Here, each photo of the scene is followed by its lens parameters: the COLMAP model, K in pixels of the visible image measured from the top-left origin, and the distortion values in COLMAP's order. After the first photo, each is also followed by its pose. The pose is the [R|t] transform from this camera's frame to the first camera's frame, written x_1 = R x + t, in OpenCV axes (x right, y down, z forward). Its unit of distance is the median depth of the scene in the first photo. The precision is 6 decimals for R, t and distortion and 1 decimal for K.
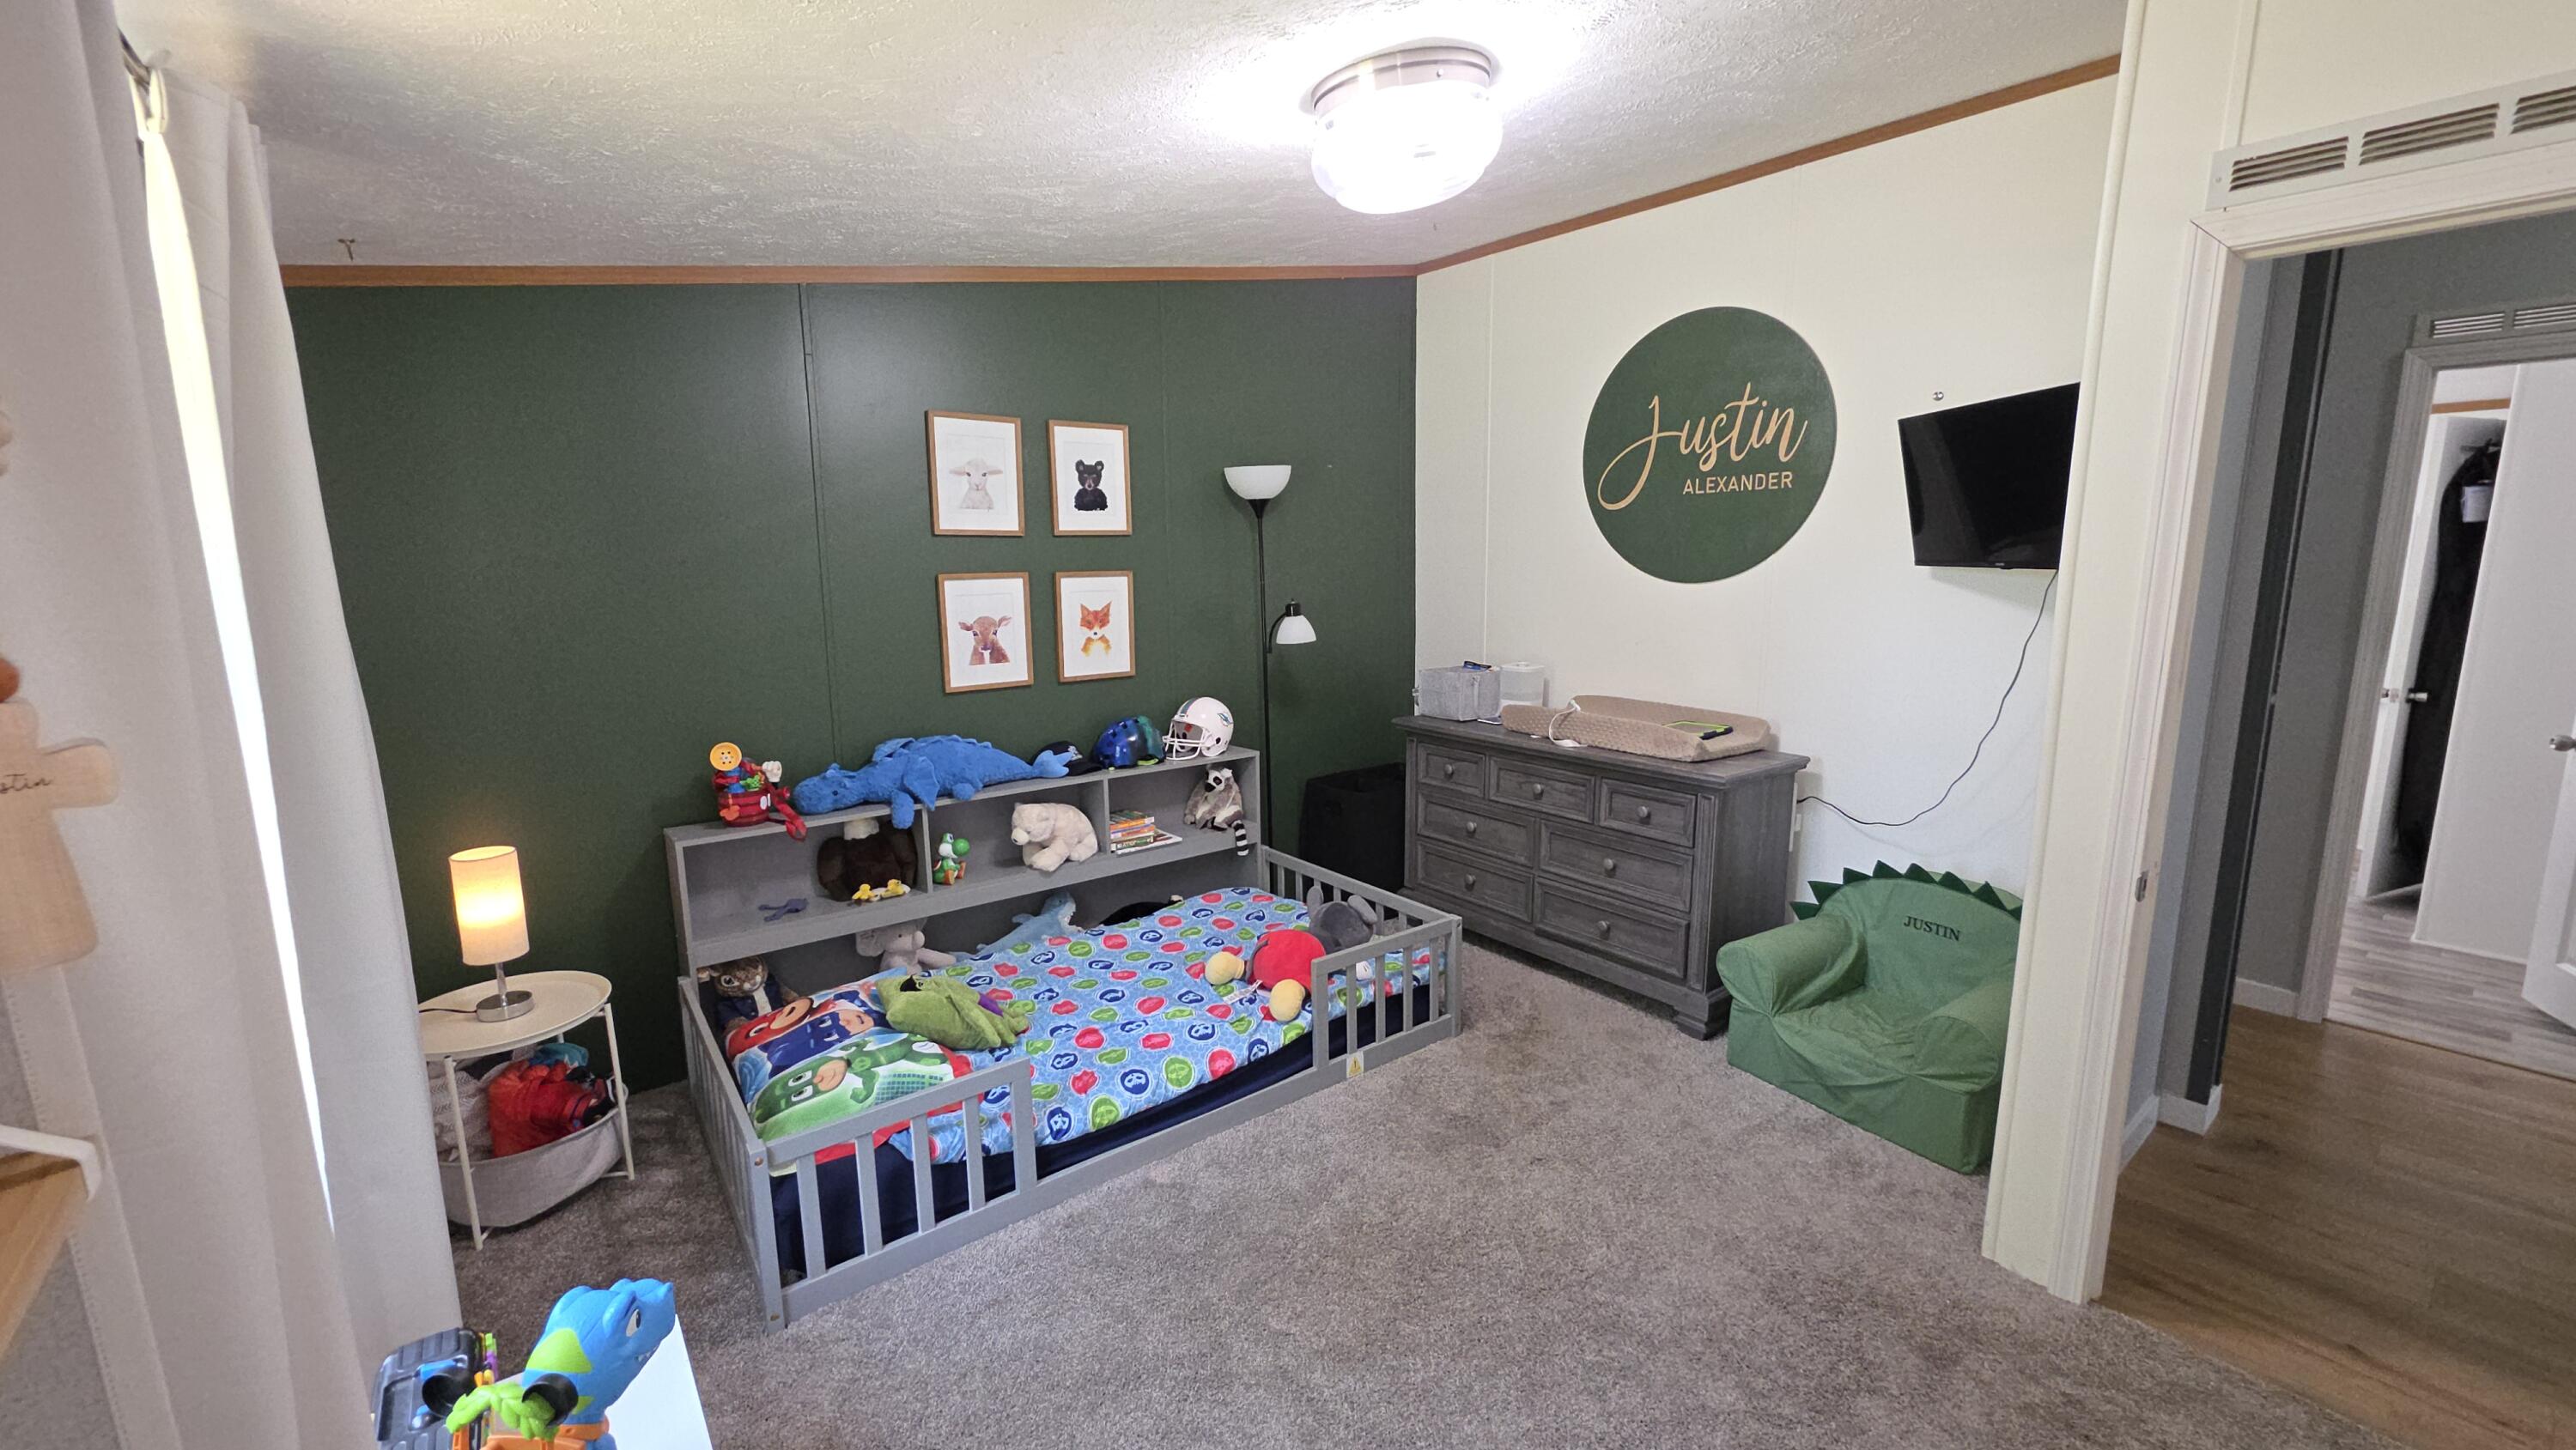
lens RADIAL K [[1026.7, 0, 1292.9], [0, 1026.7, 725.5], [0, 0, 1]] dist [0.004128, -0.000583]
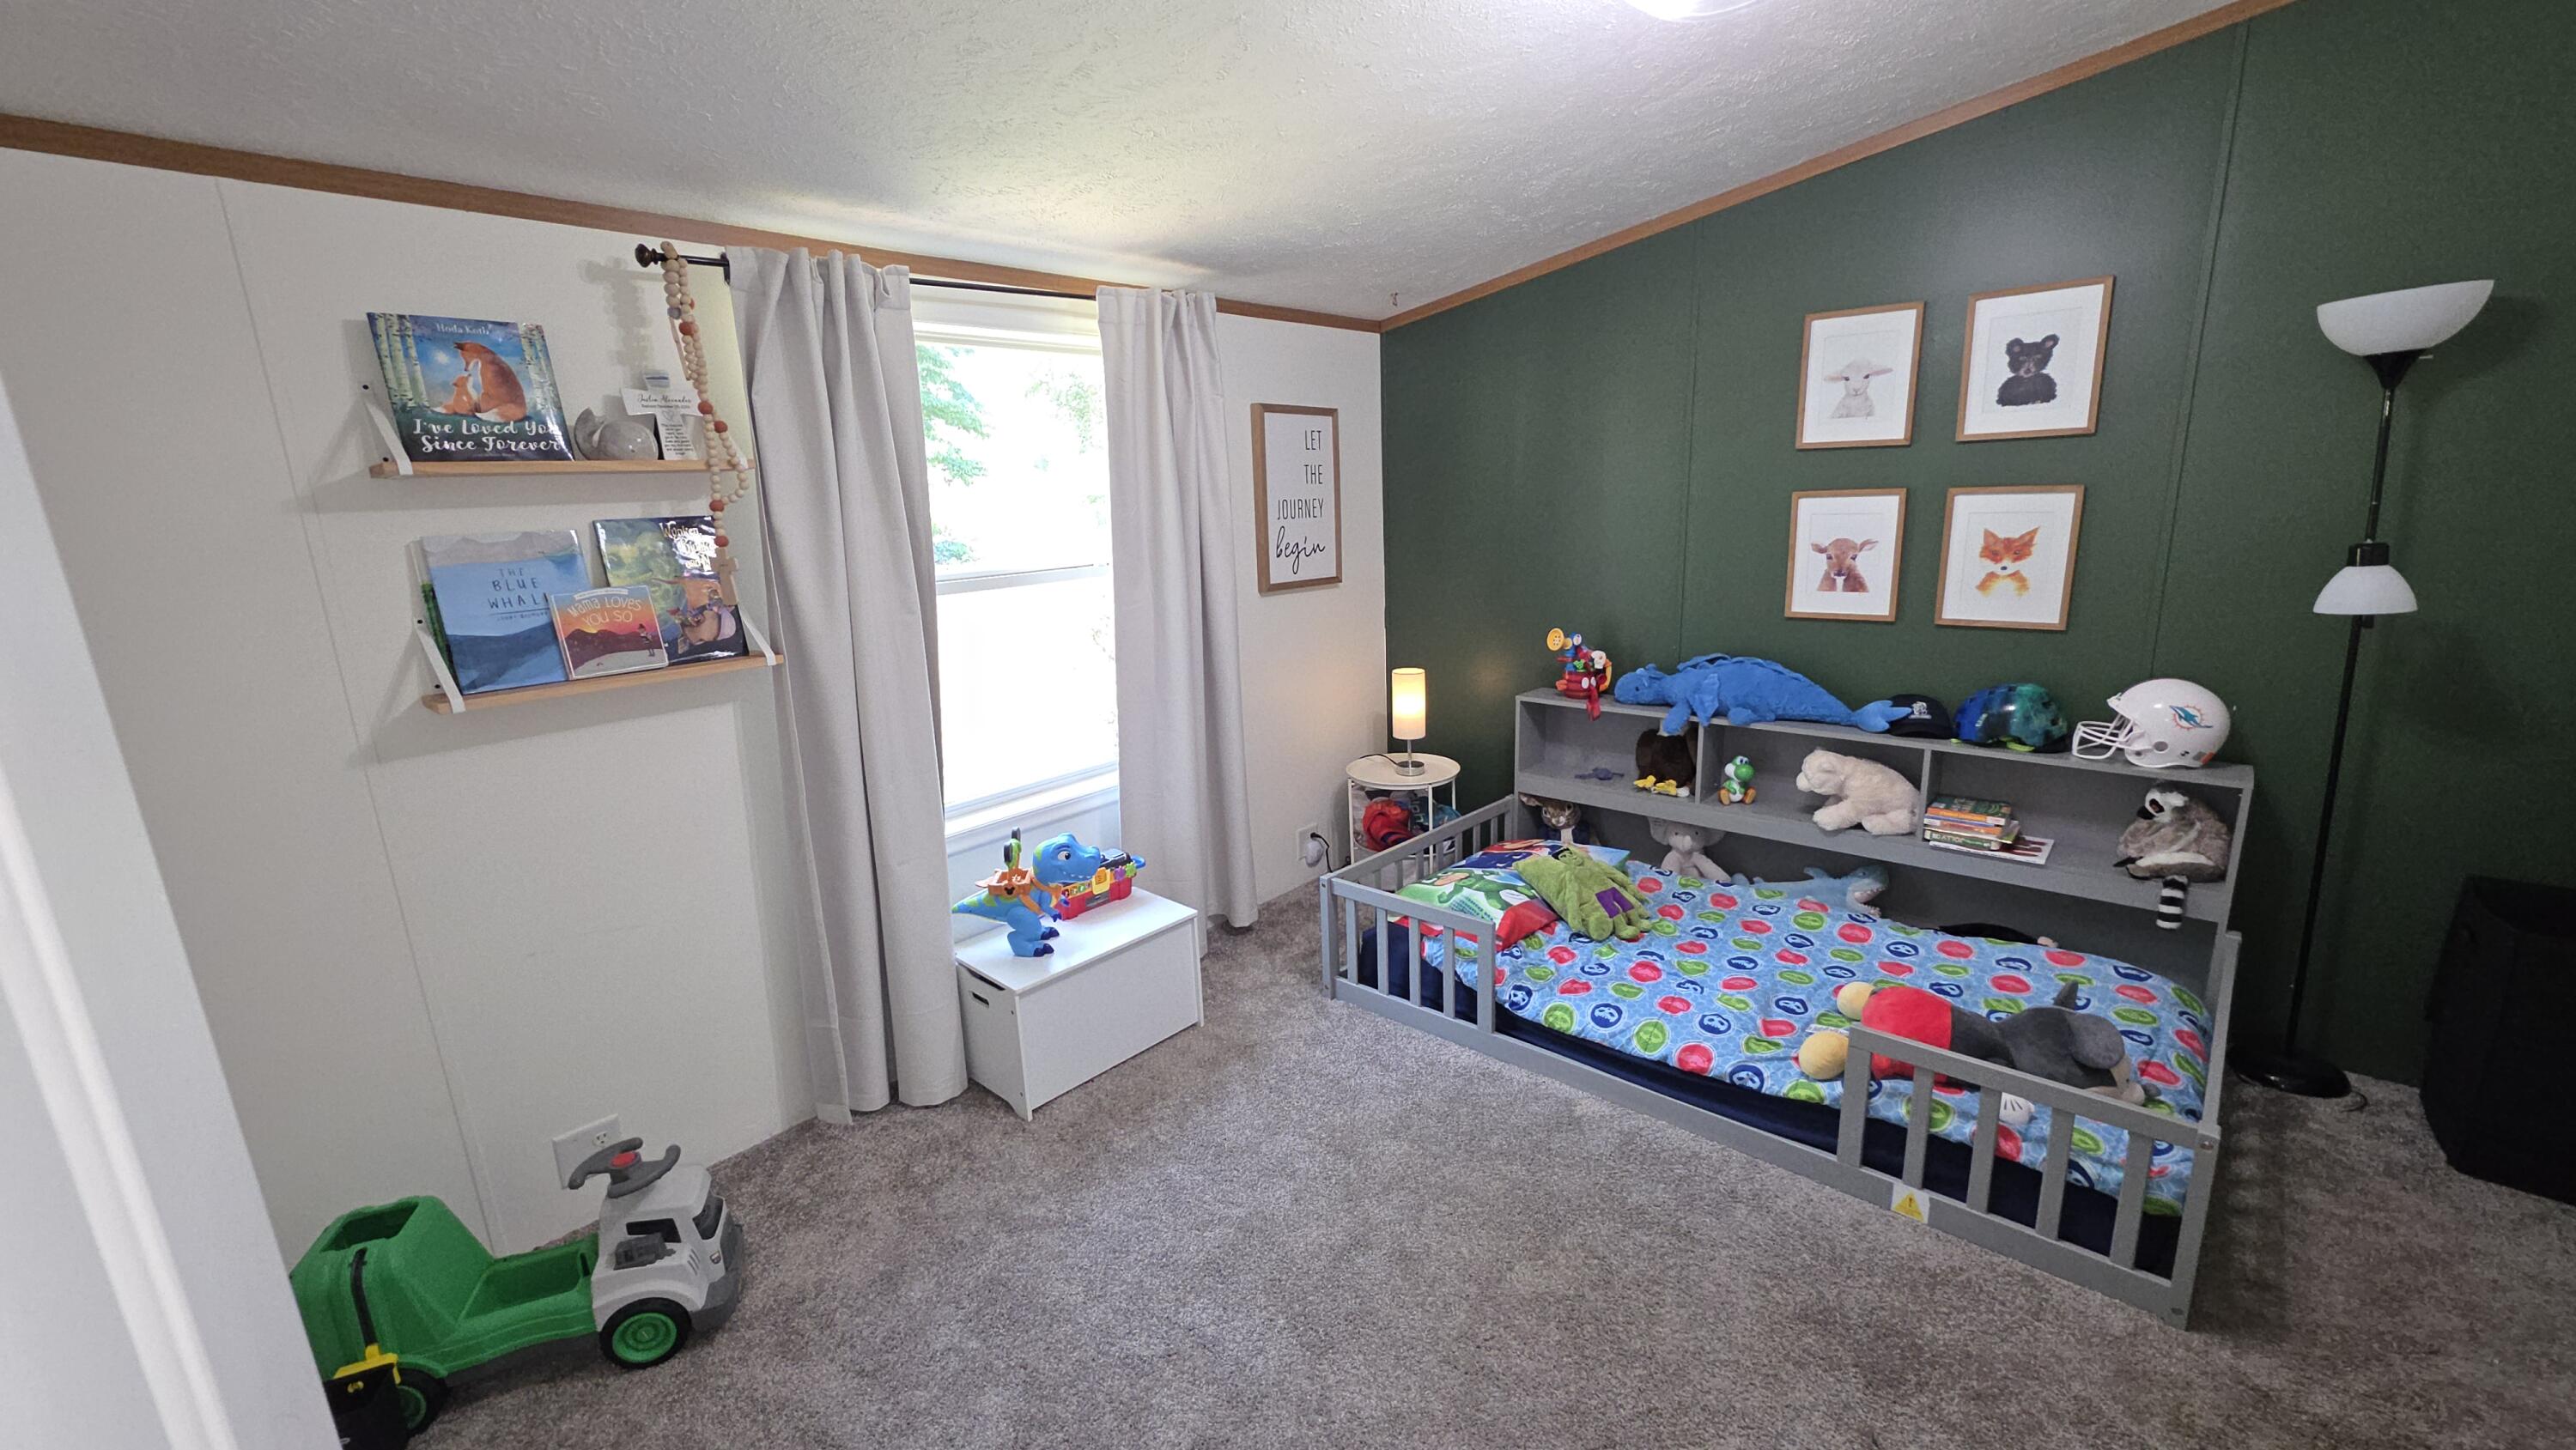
lens RADIAL K [[1026.7, 0, 1290.3], [0, 1026.7, 723.8], [0, 0, 1]] dist [0.004128, -0.000583]
pose [[0.163308, 0.223983, -0.960813, 0.532915], [-0.127890, 0.970476, 0.204499, -0.071740], [0.978251, 0.089482, 0.187131, 0.374782]]
